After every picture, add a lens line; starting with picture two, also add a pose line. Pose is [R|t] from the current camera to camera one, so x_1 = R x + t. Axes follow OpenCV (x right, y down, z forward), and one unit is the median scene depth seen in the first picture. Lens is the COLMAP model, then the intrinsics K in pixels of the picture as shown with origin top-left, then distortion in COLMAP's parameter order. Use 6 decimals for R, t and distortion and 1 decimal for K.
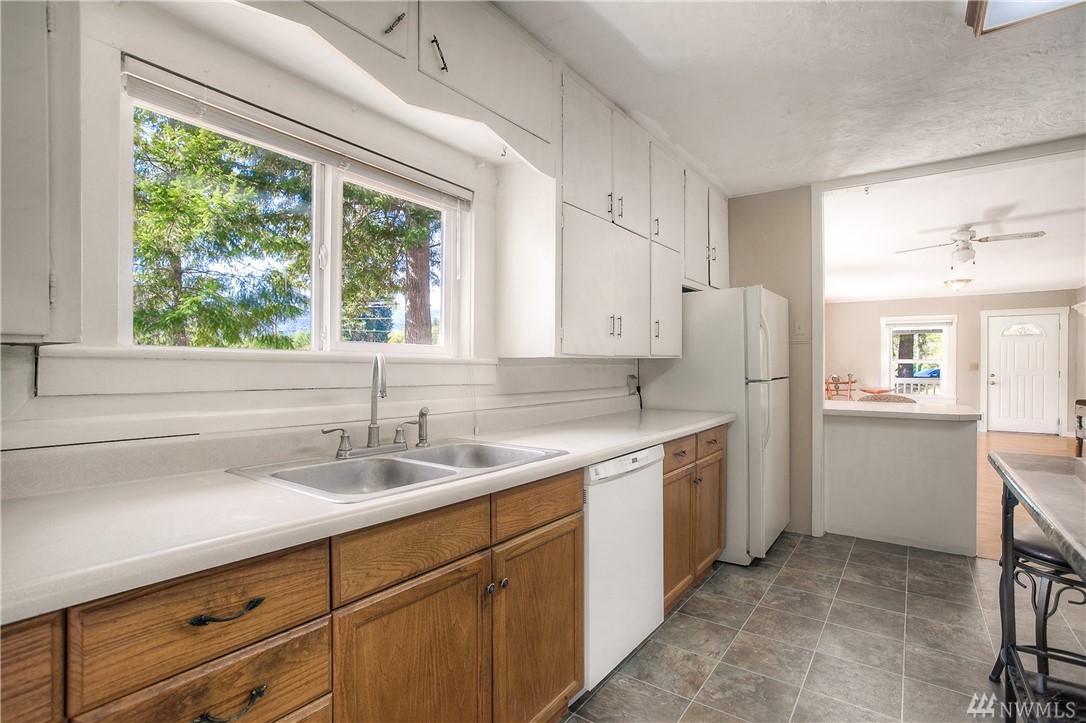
lens RADIAL K [[522.9, 0, 542.7], [0, 522.9, 365.8], [0, 0, 1]] dist [-0.029985, 0.008788]
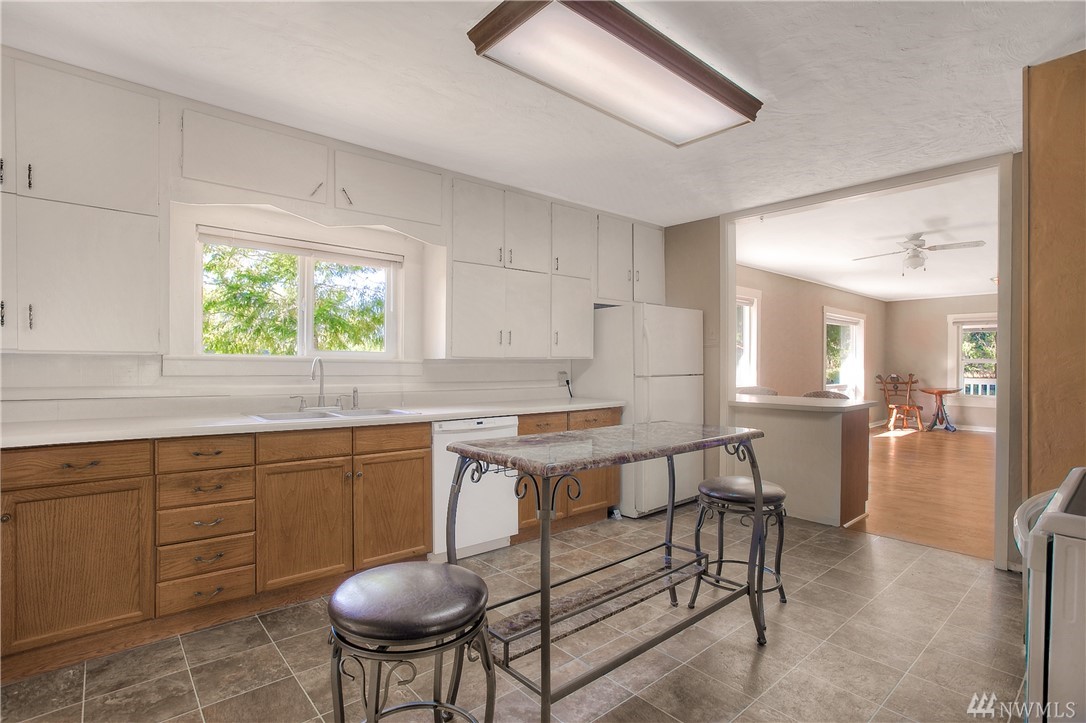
lens RADIAL K [[522.9, 0, 534.0], [0, 522.9, 362.5], [0, 0, 1]] dist [-0.029985, 0.008788]
pose [[0.970519, 0.003529, -0.240998, 0.435276], [-0.004322, 0.999987, -0.002762, -0.001270], [0.240985, 0.003722, 0.970522, -0.314782]]
